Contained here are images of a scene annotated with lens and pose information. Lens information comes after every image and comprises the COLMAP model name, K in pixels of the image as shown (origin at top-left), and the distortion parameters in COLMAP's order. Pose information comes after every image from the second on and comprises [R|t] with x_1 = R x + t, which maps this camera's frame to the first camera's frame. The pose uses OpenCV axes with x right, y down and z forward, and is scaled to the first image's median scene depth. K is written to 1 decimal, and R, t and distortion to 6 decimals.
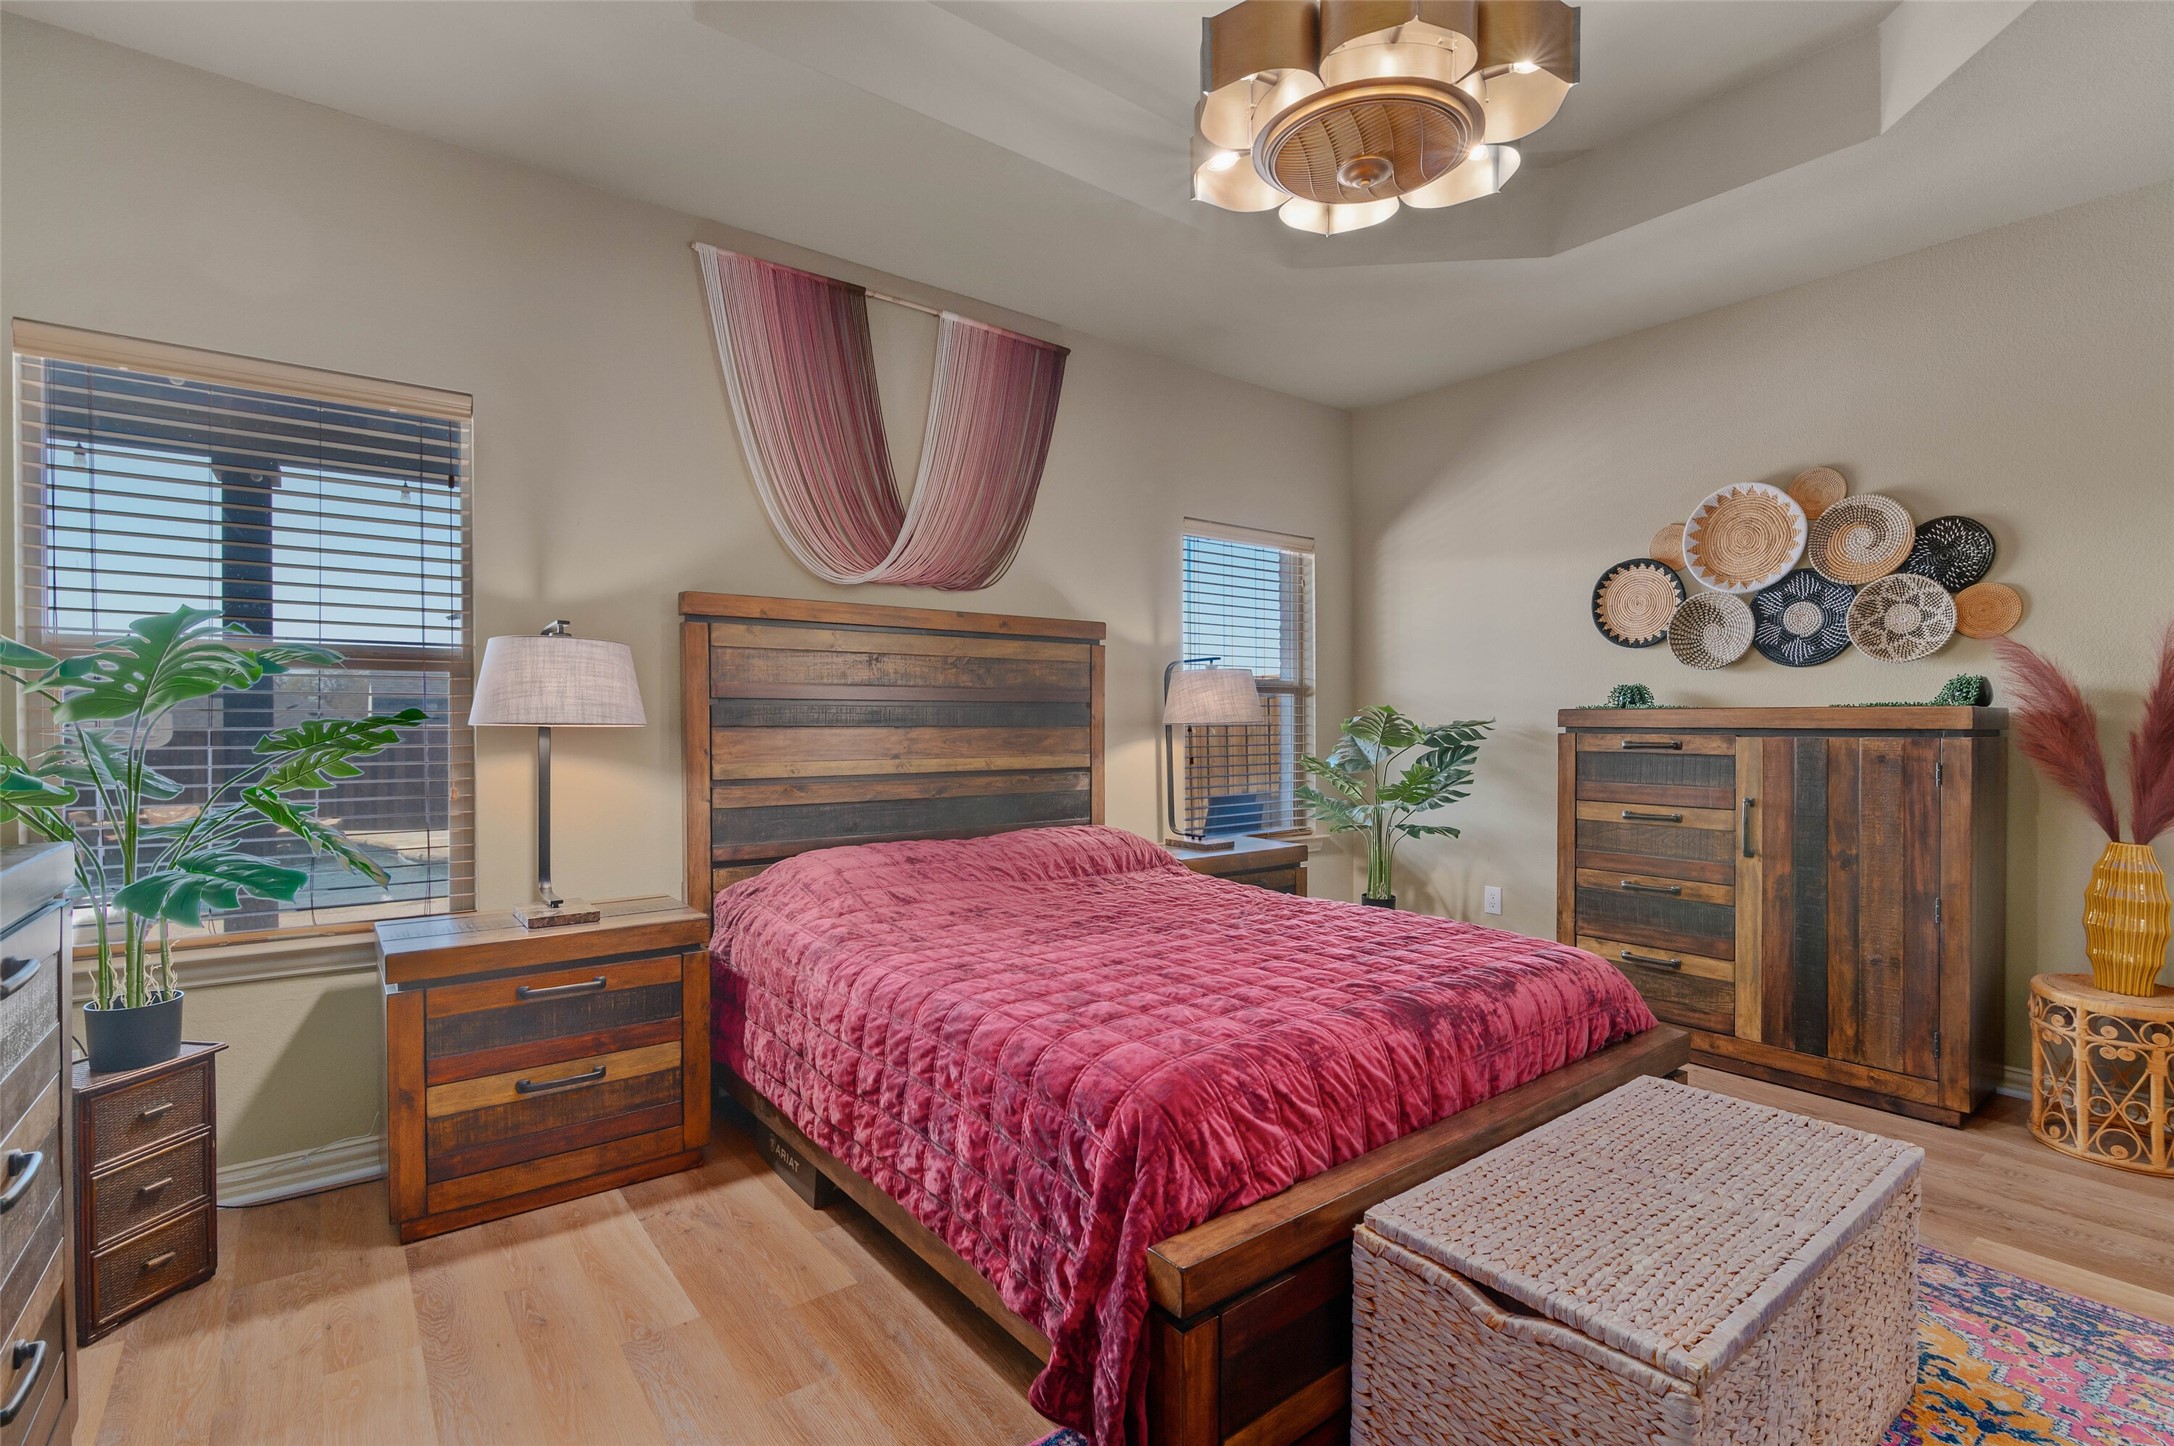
lens RADIAL K [[996.3, 0, 1103.2], [0, 996.3, 724.7], [0, 0, 1]] dist [-0.001096, -0.000032]
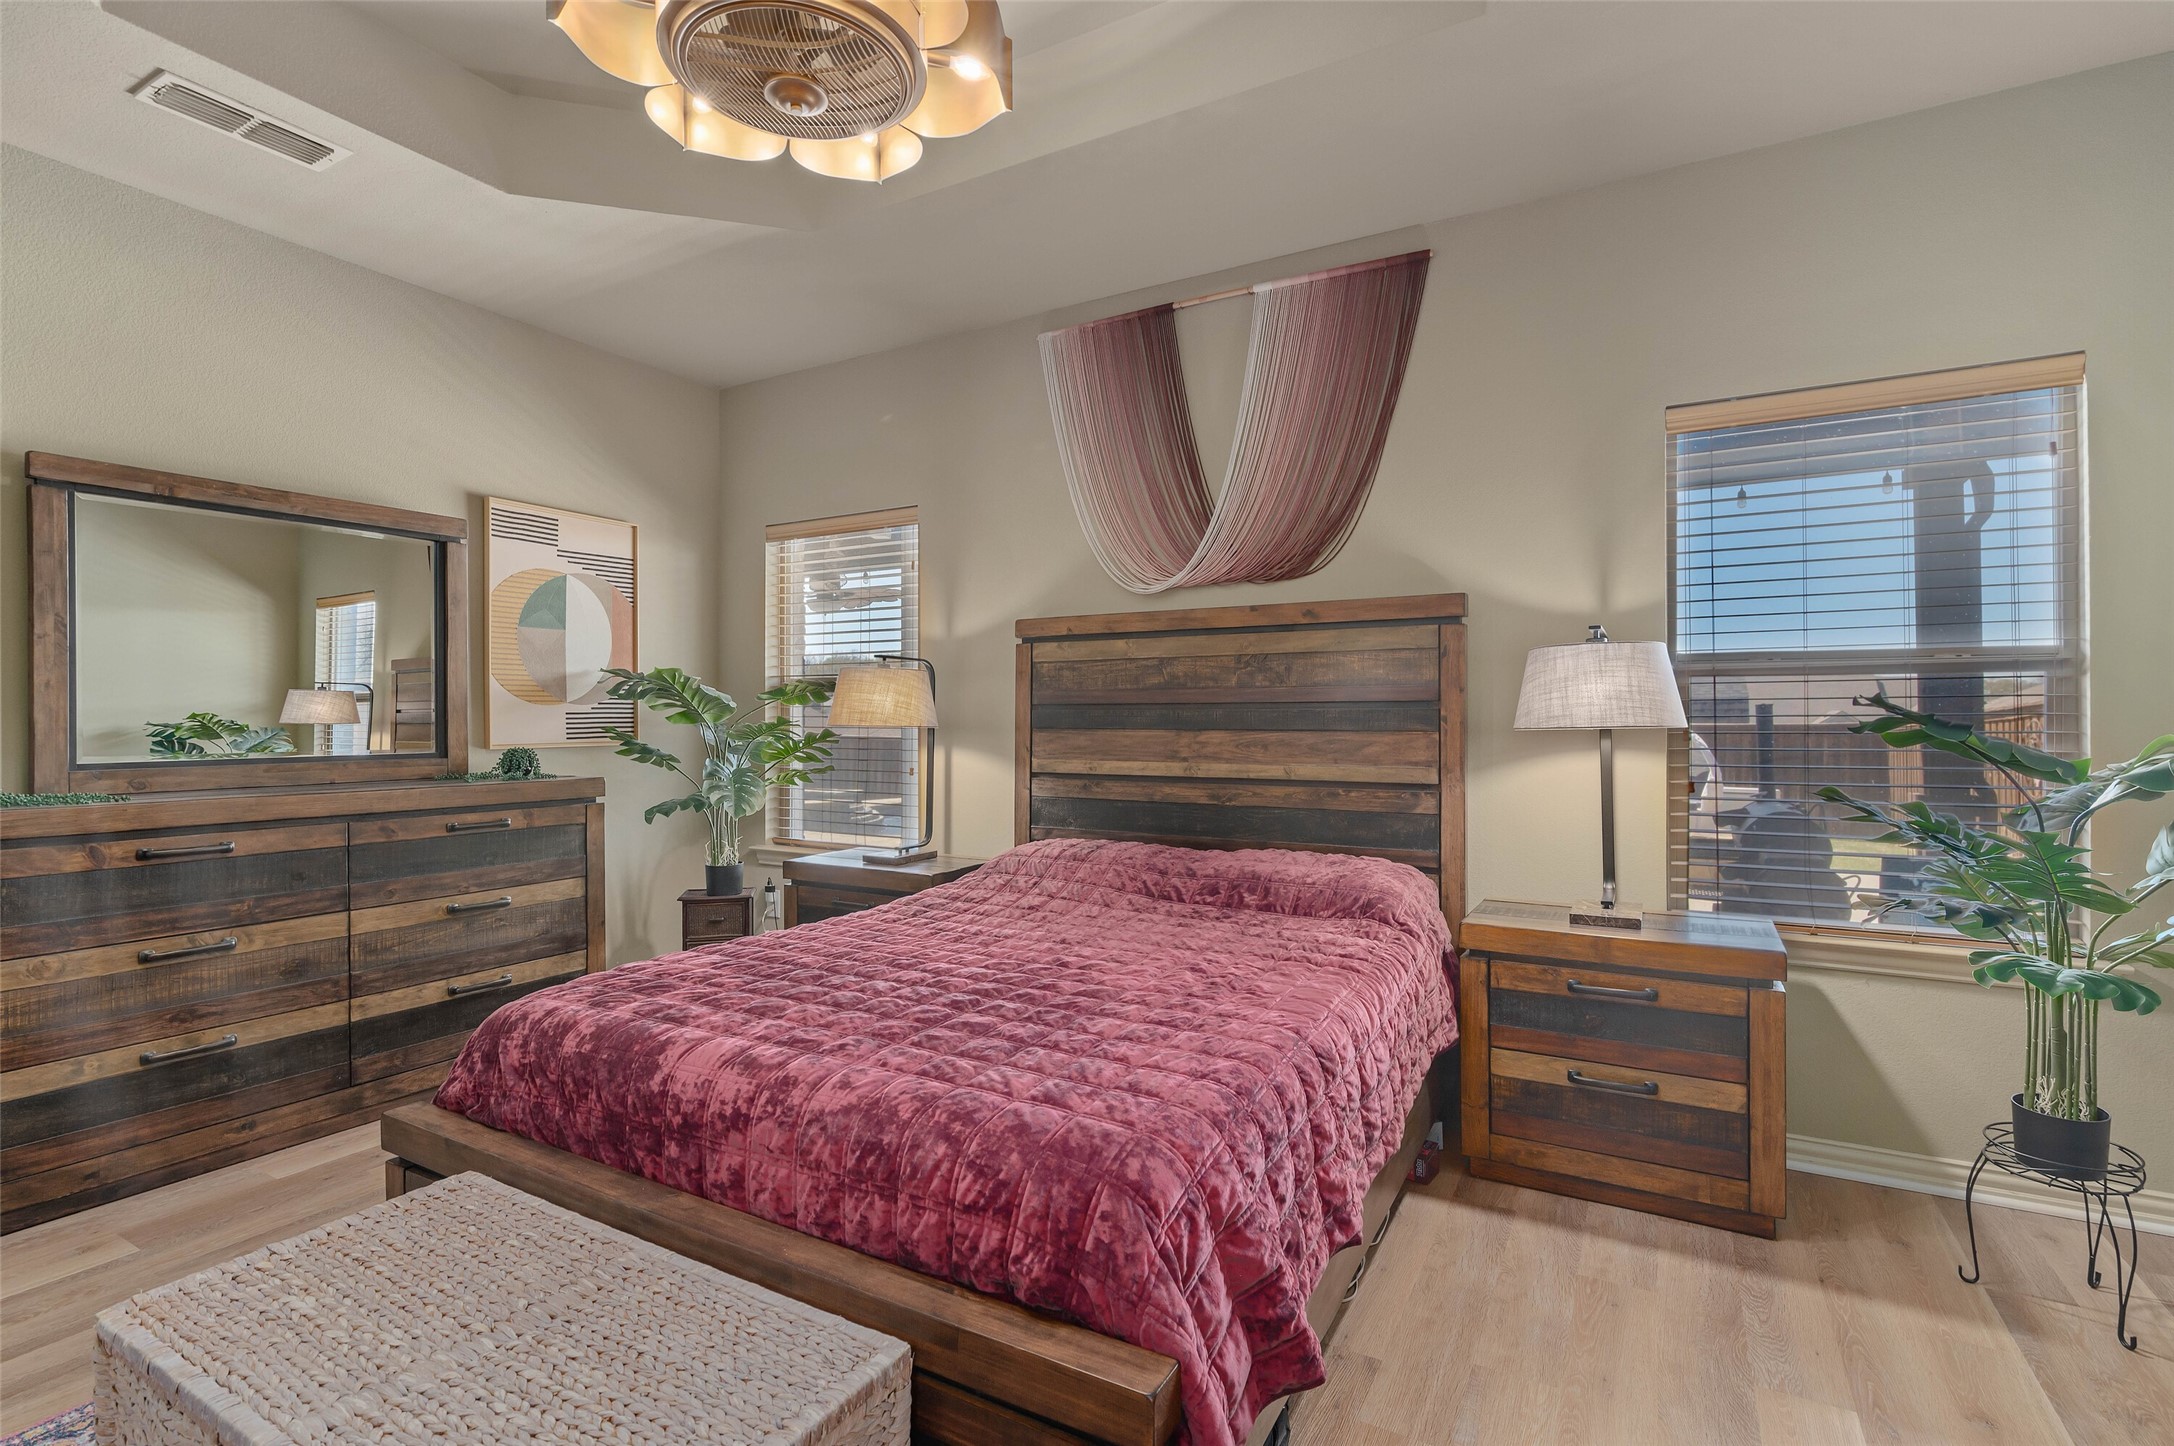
lens RADIAL K [[996.3, 0, 1098.3], [0, 996.3, 720.6], [0, 0, 1]] dist [-0.001096, -0.000032]
pose [[0.381581, -0.000170, -0.924335, 0.661963], [-0.004553, 0.999988, -0.002063, -0.004503], [0.924324, 0.004996, 0.381575, 0.520184]]
